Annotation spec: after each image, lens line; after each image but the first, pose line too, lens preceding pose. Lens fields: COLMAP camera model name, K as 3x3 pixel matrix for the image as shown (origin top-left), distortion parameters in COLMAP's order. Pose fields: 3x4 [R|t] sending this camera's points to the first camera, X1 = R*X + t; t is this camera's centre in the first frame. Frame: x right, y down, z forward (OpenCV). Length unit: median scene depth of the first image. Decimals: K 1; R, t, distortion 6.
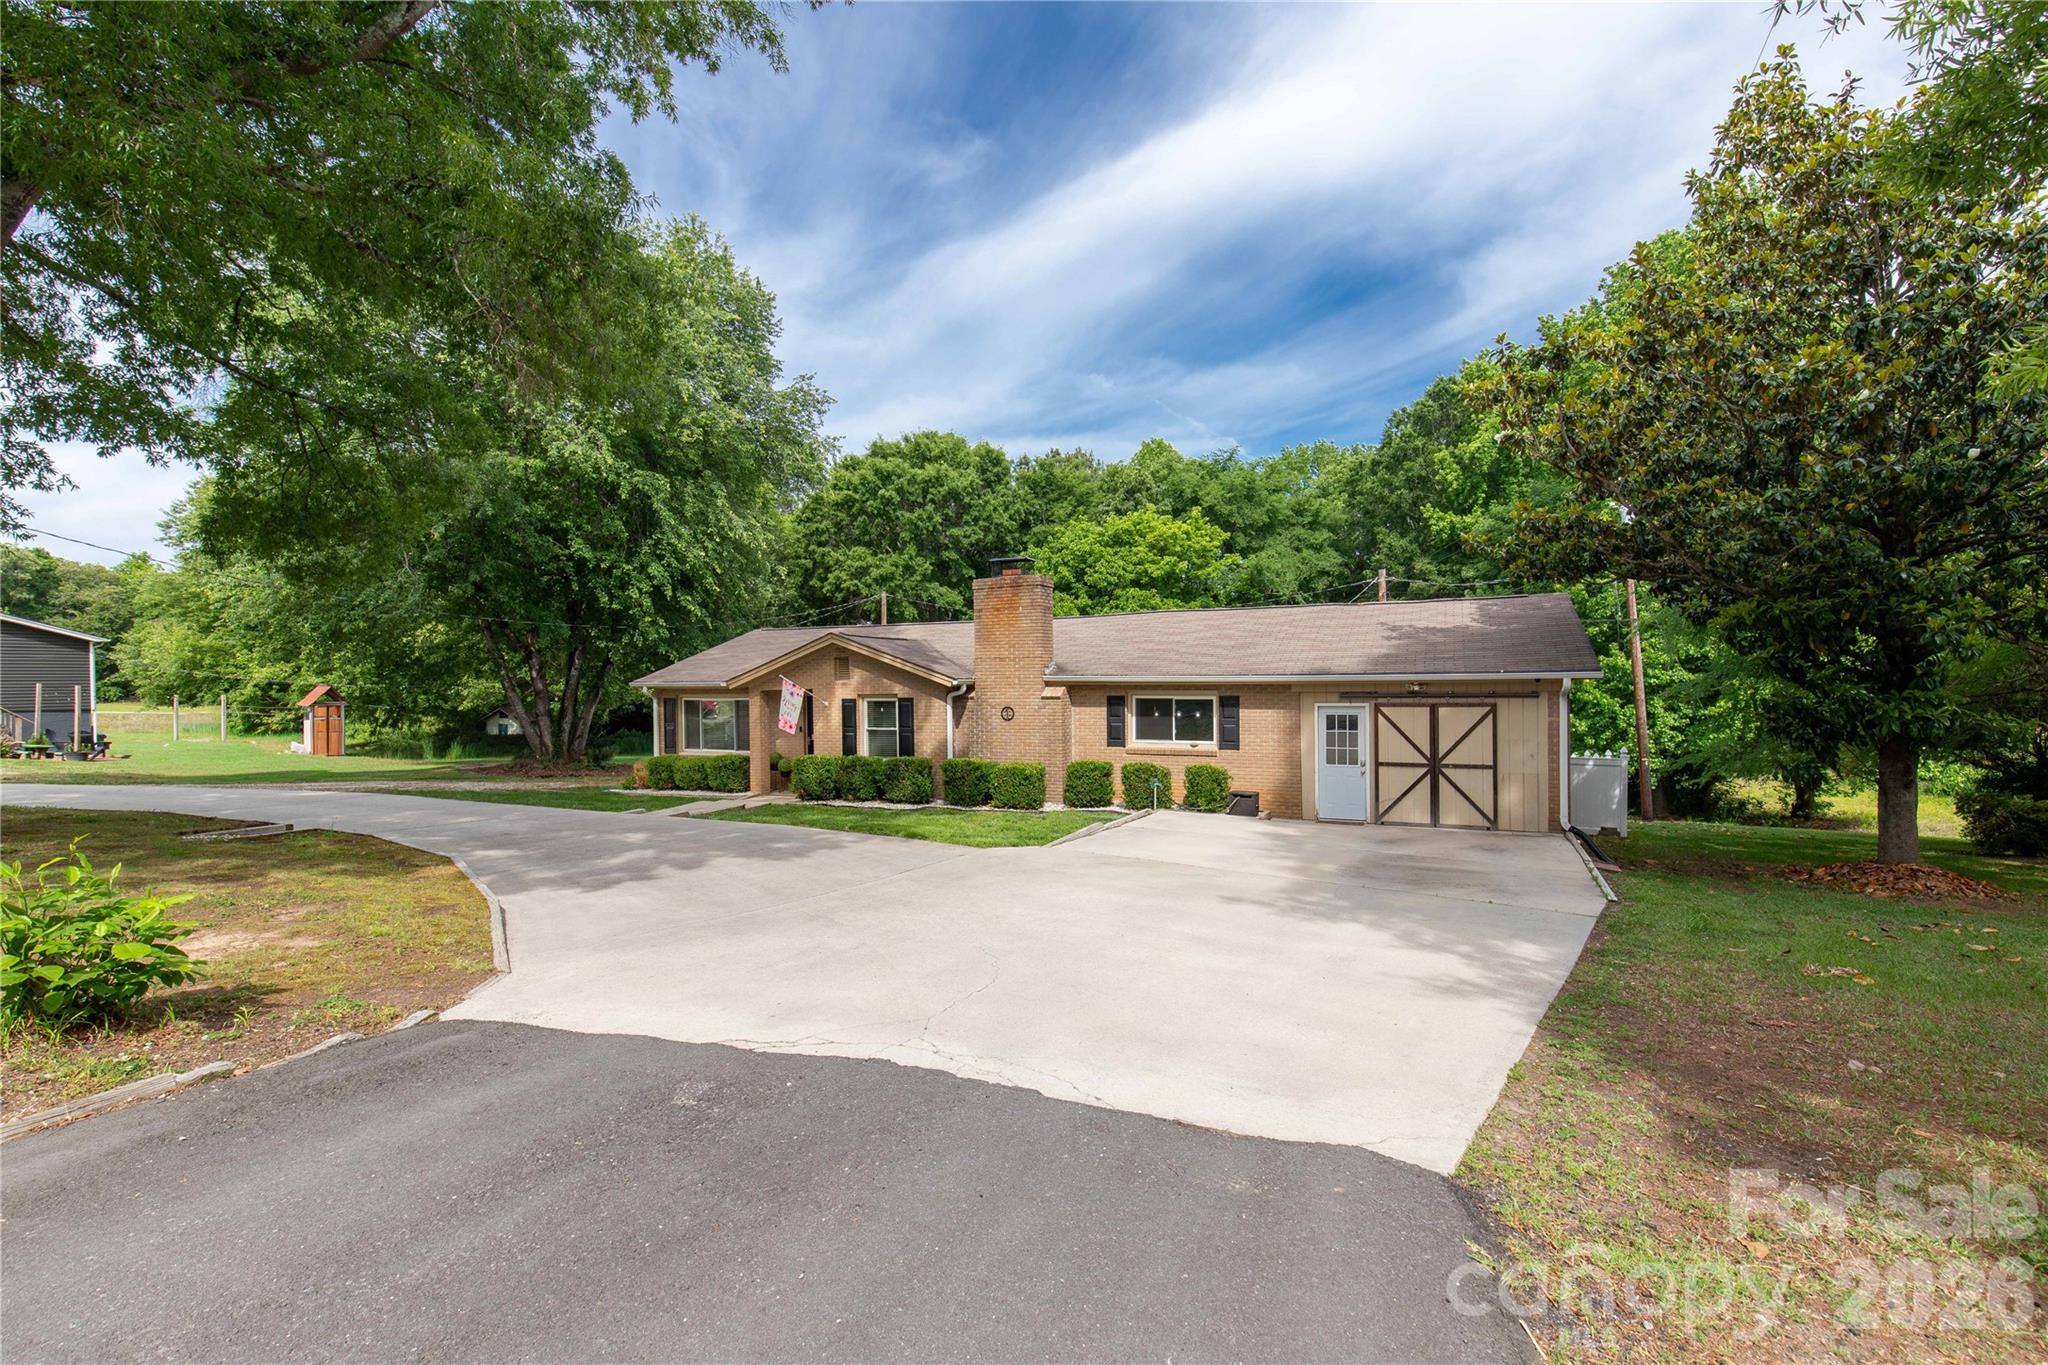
lens RADIAL K [[946.2, 0, 1036.9], [0, 946.2, 697.2], [0, 0, 1]] dist [0.003152, 0.000260]
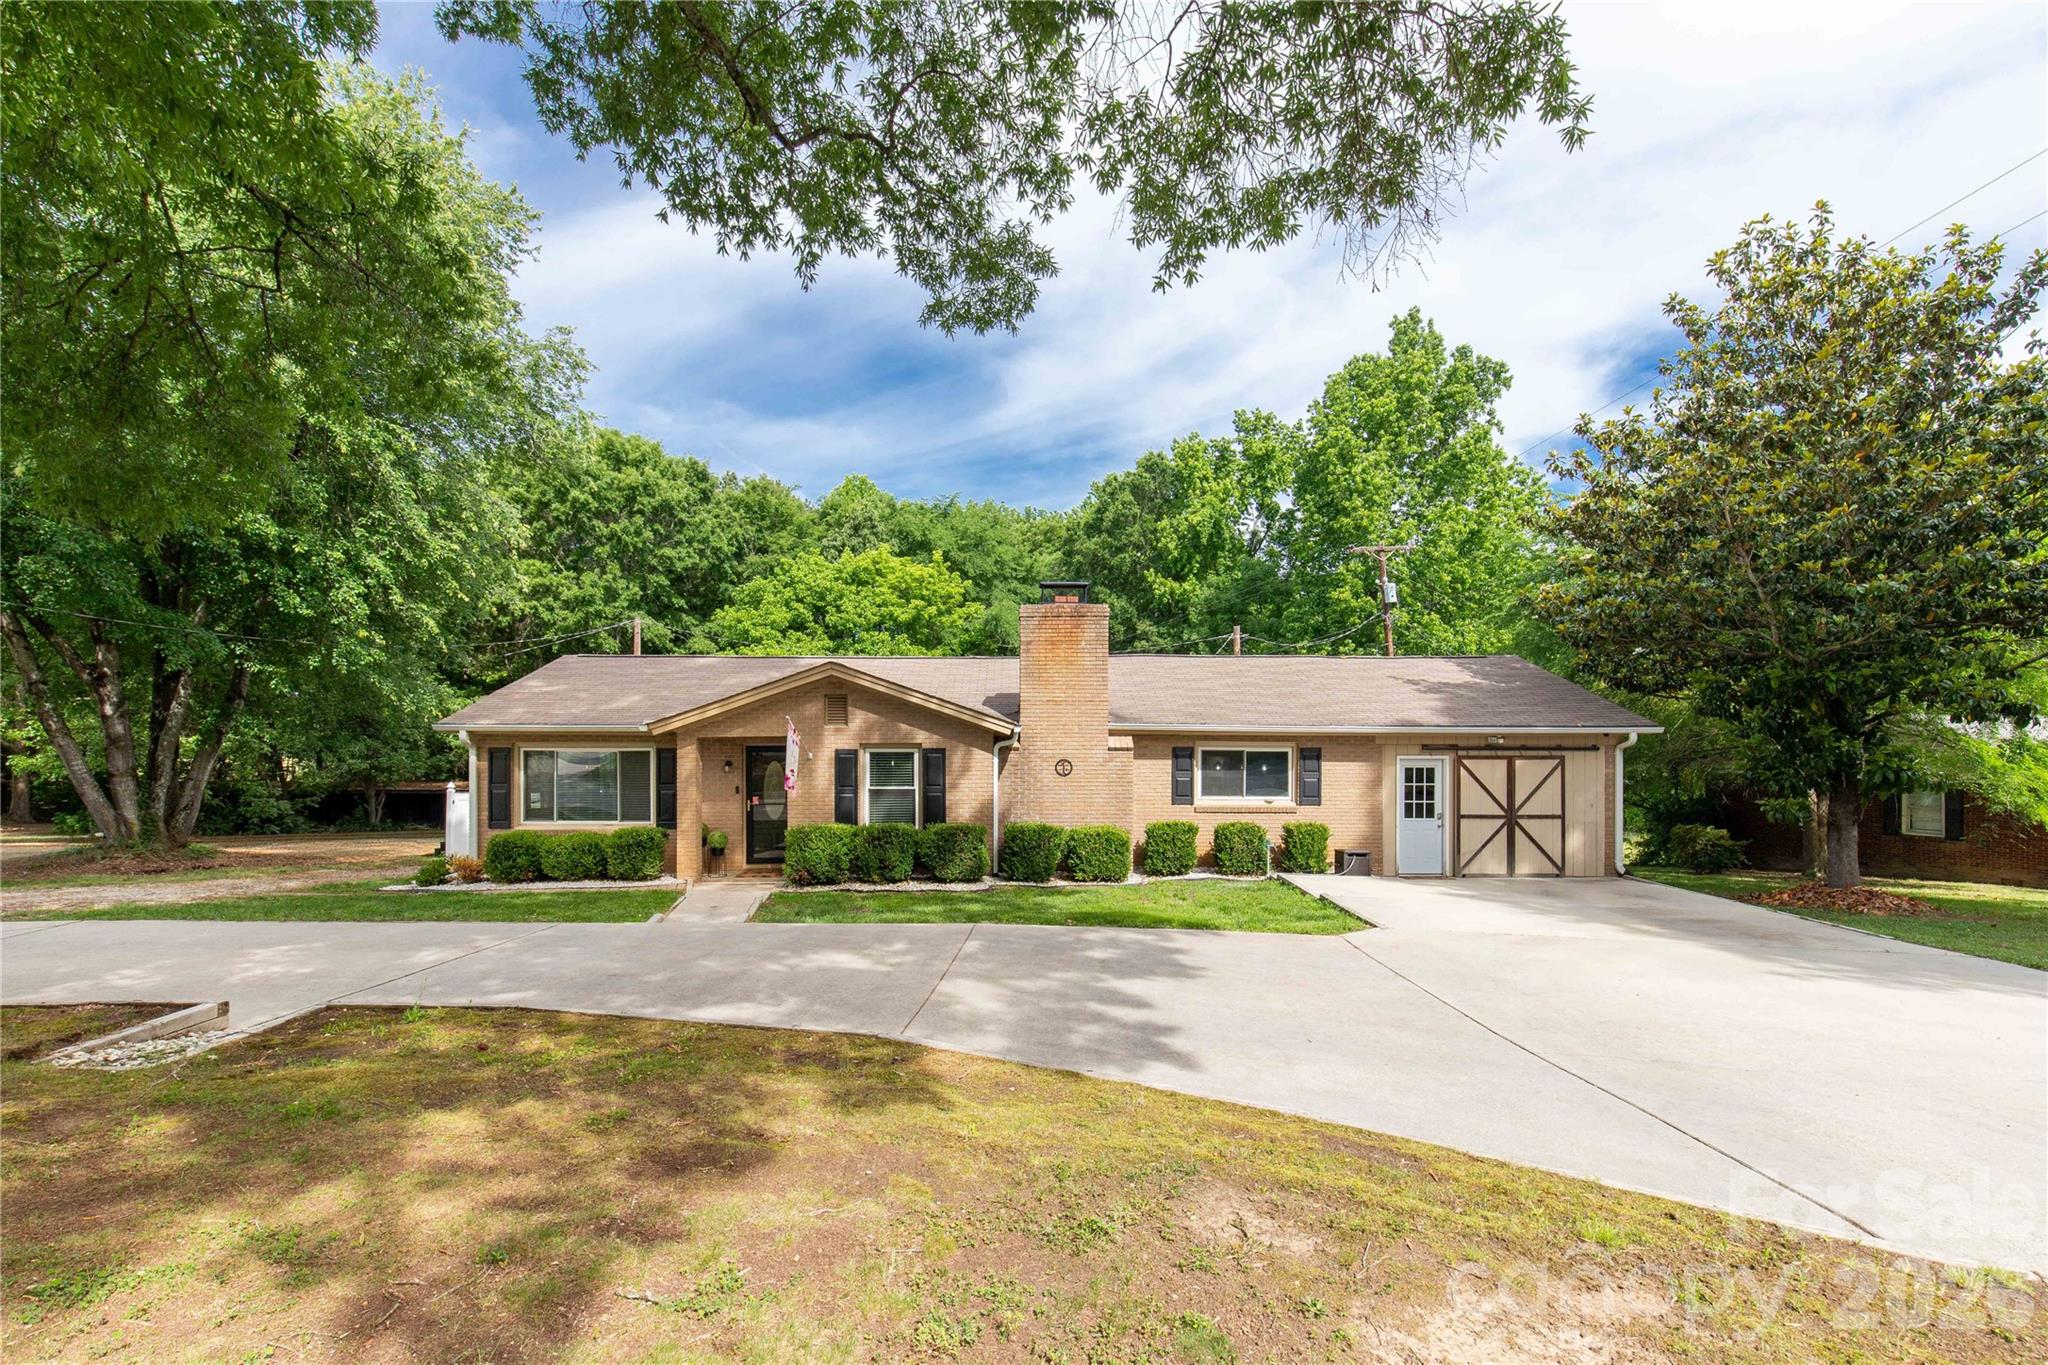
lens RADIAL K [[946.2, 0, 988.1], [0, 946.2, 740.7], [0, 0, 1]] dist [0.003152, 0.000260]
pose [[0.897492, 0.008078, 0.440956, -0.401750], [-0.003250, 0.999926, -0.011704, 0.002876], [-0.441018, 0.009071, 0.897452, 0.242063]]
